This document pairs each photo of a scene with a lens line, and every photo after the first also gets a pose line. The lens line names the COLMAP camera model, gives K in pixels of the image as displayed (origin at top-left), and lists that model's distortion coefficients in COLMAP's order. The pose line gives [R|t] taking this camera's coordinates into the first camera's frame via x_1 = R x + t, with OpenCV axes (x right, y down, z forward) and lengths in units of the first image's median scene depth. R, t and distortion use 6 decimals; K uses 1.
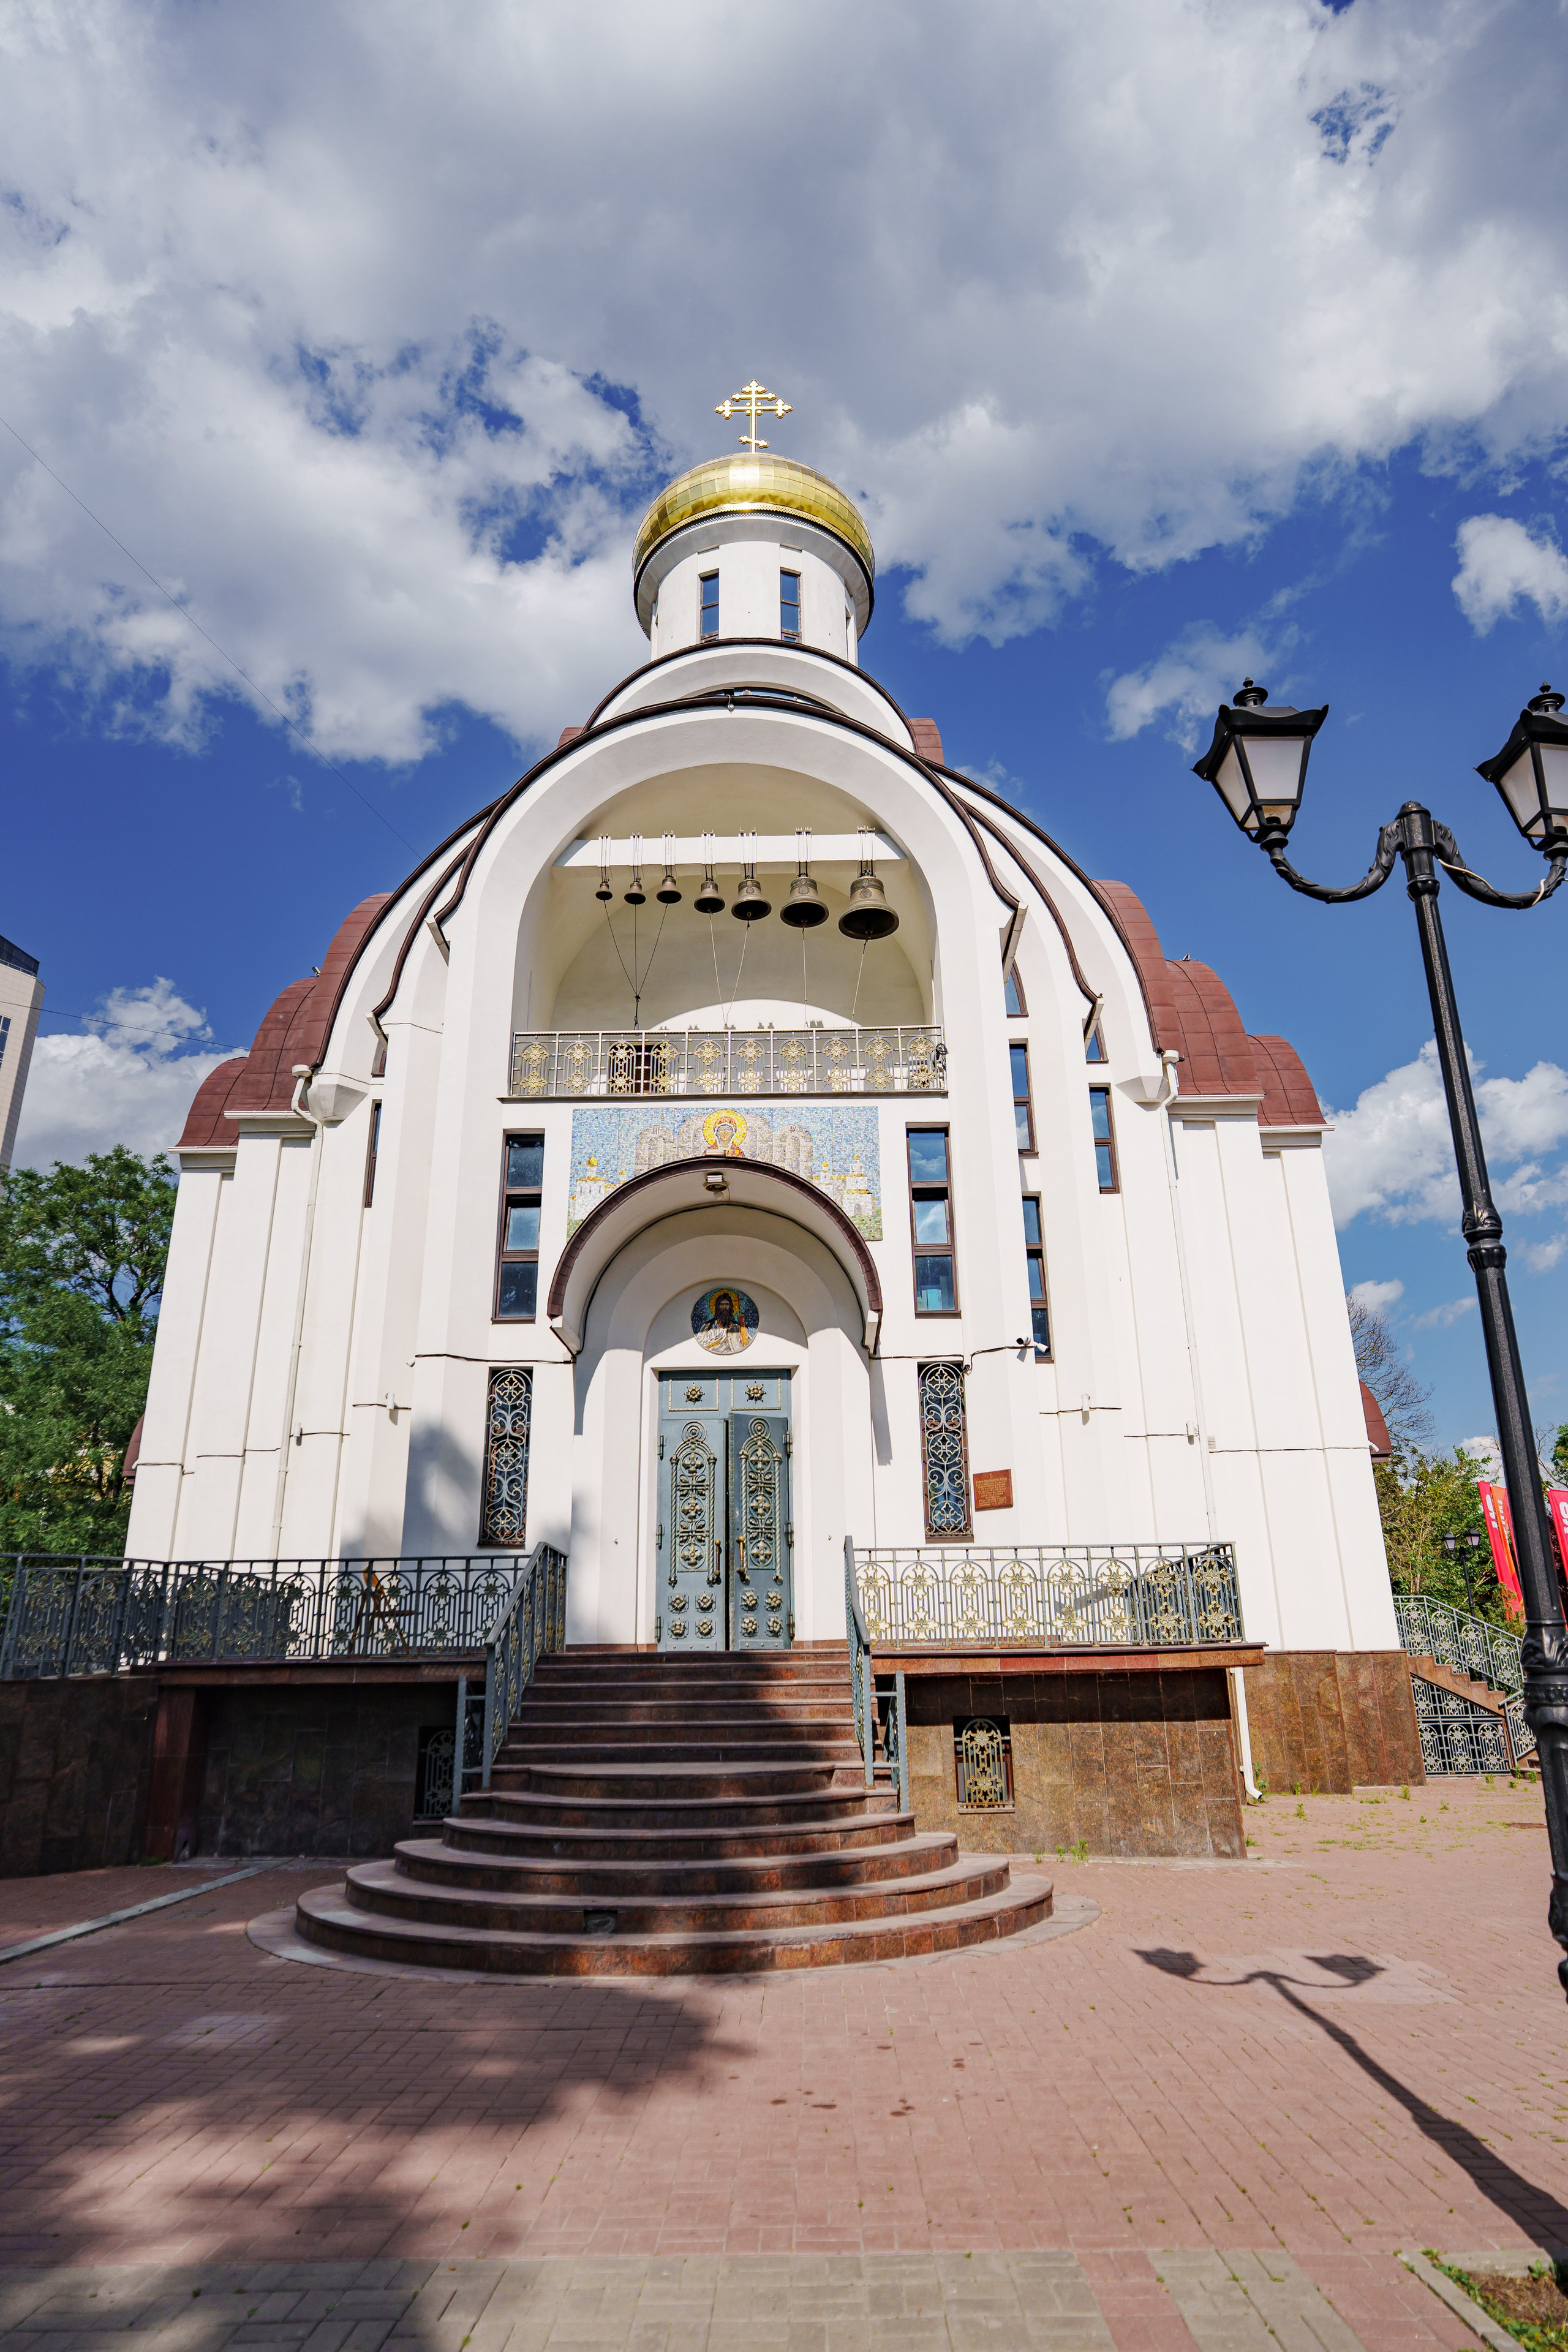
lens RADIAL K [[1380.2, 0, 784.6], [0, 1380.2, 1164.3], [0, 0, 1]] dist [-0.028057, 0.006371]
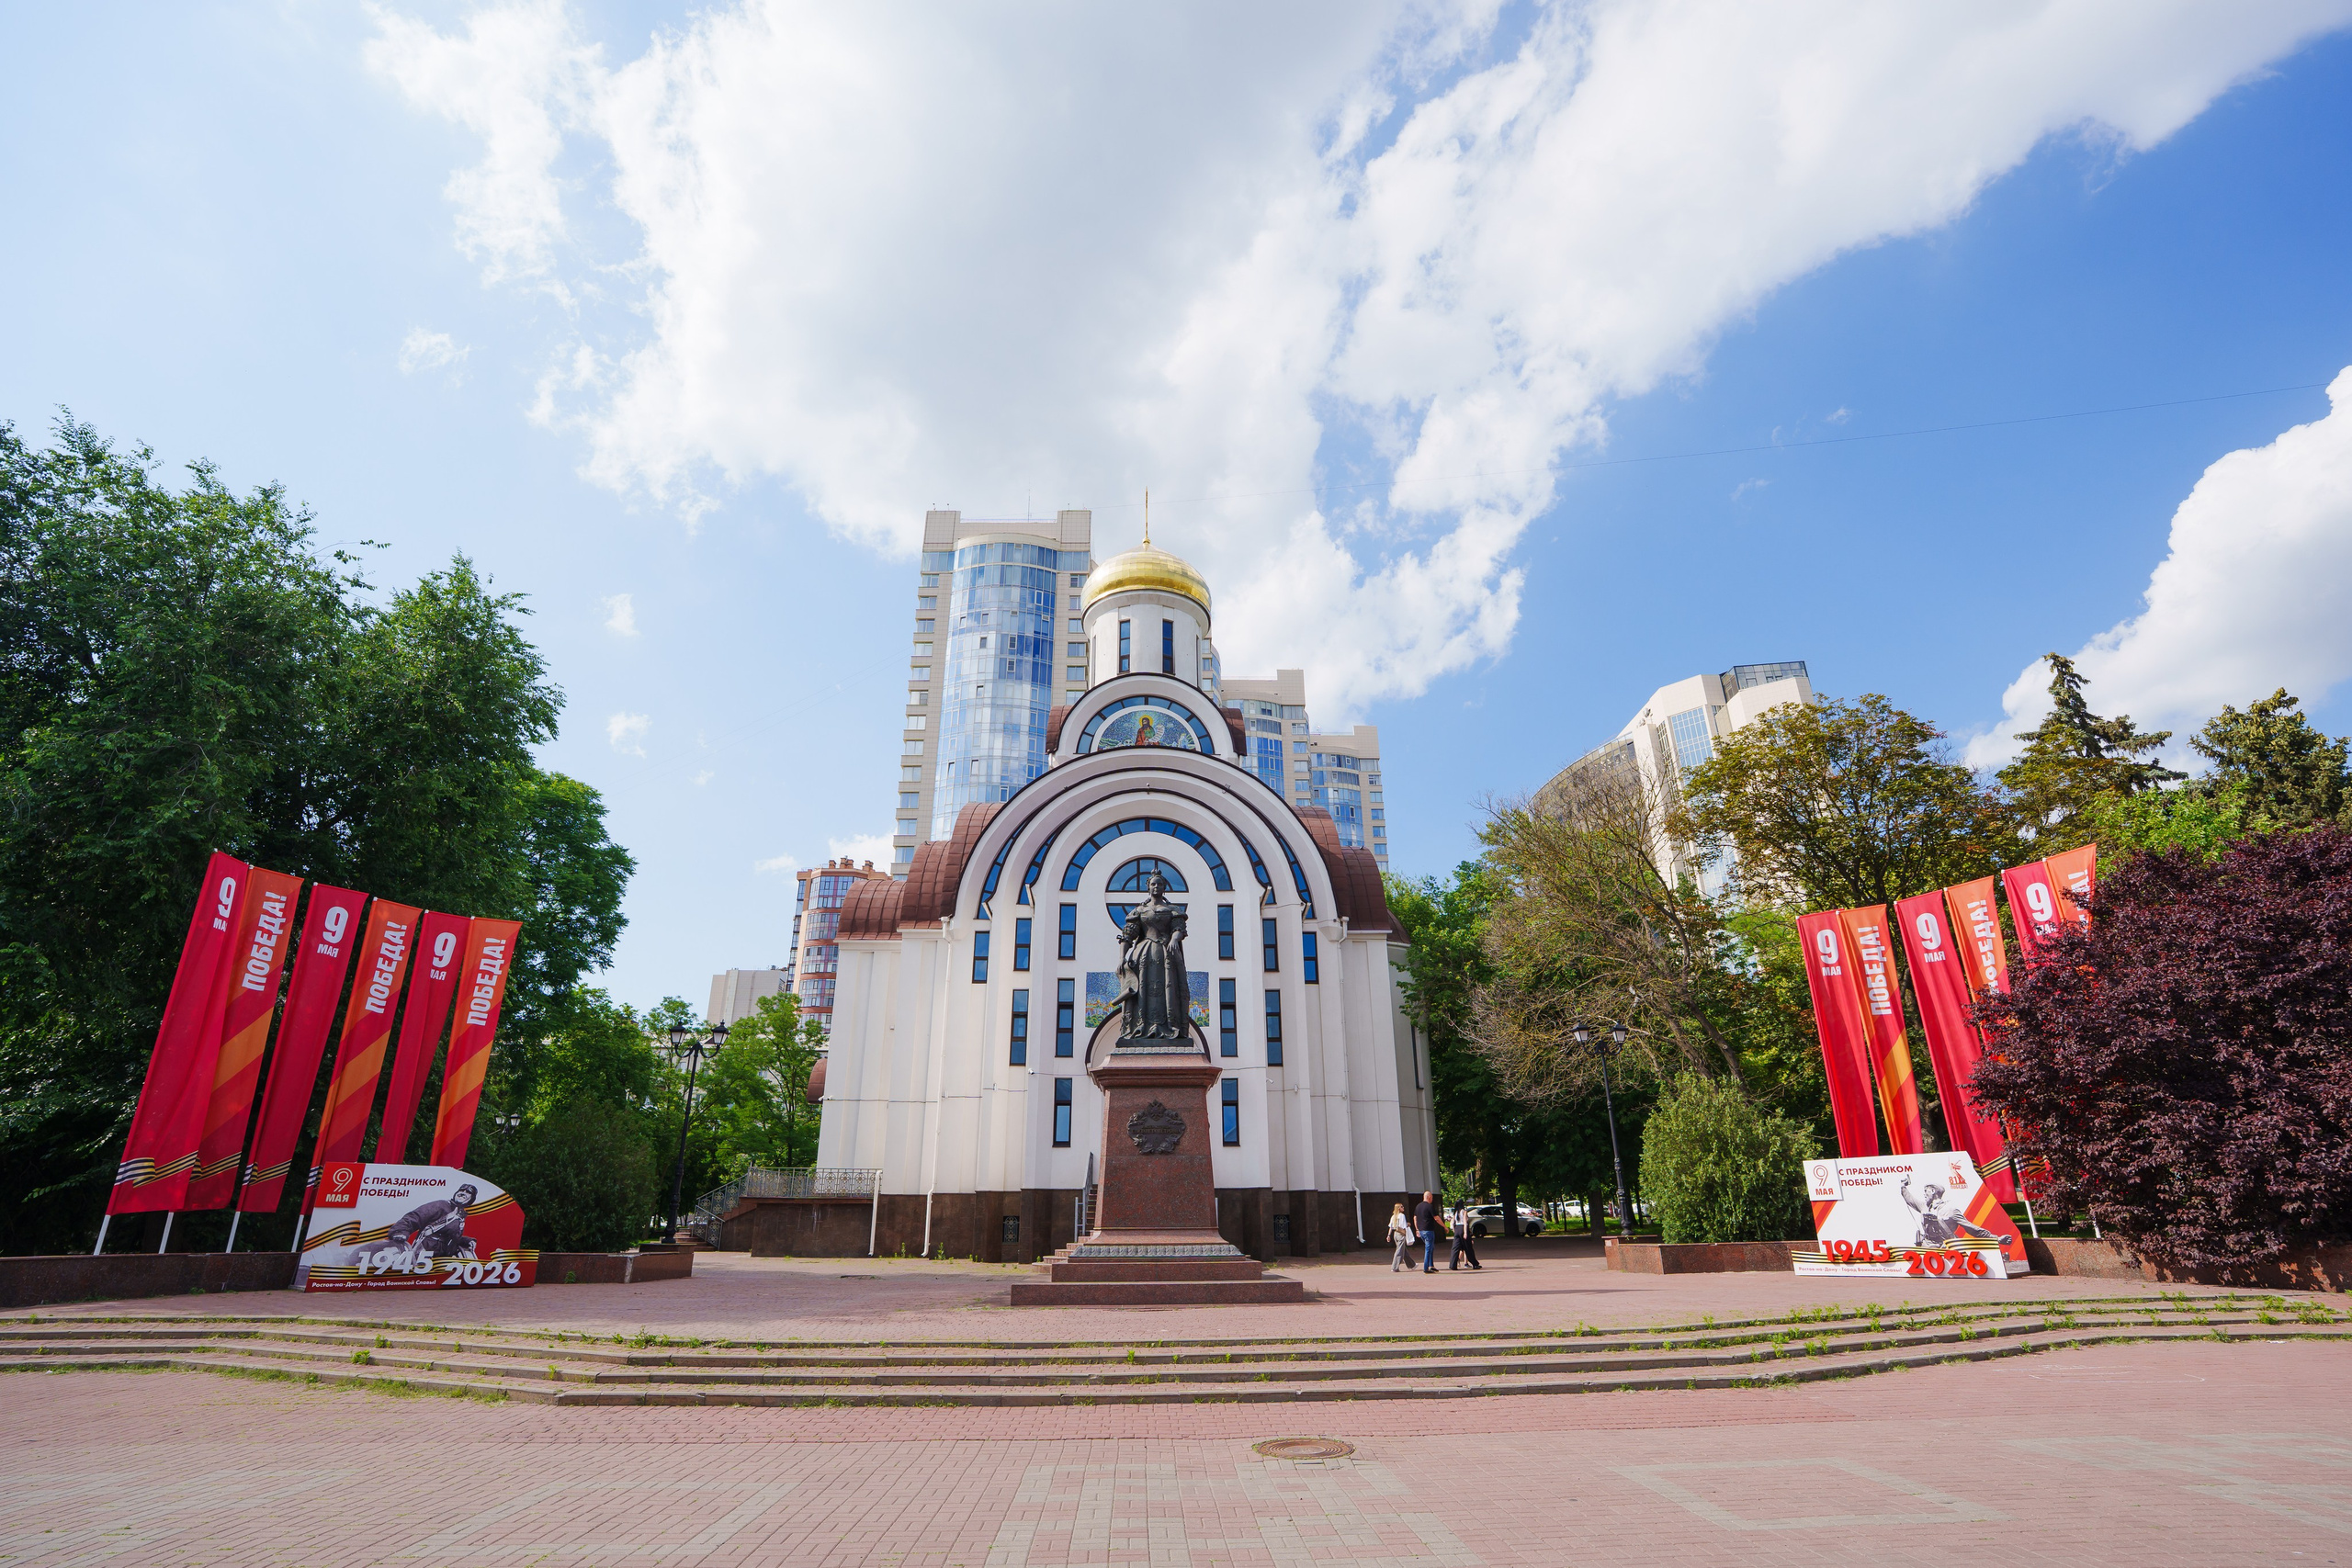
lens RADIAL K [[1087.3, 0, 1188.8], [0, 1087.3, 811.2], [0, 0, 1]] dist [-0.048951, 0.009569]
pose [[0.998008, 0.029708, 0.055654, -0.066770], [-0.029155, 0.999517, -0.010737, -0.242086], [-0.055946, 0.009093, 0.998392, -0.753838]]
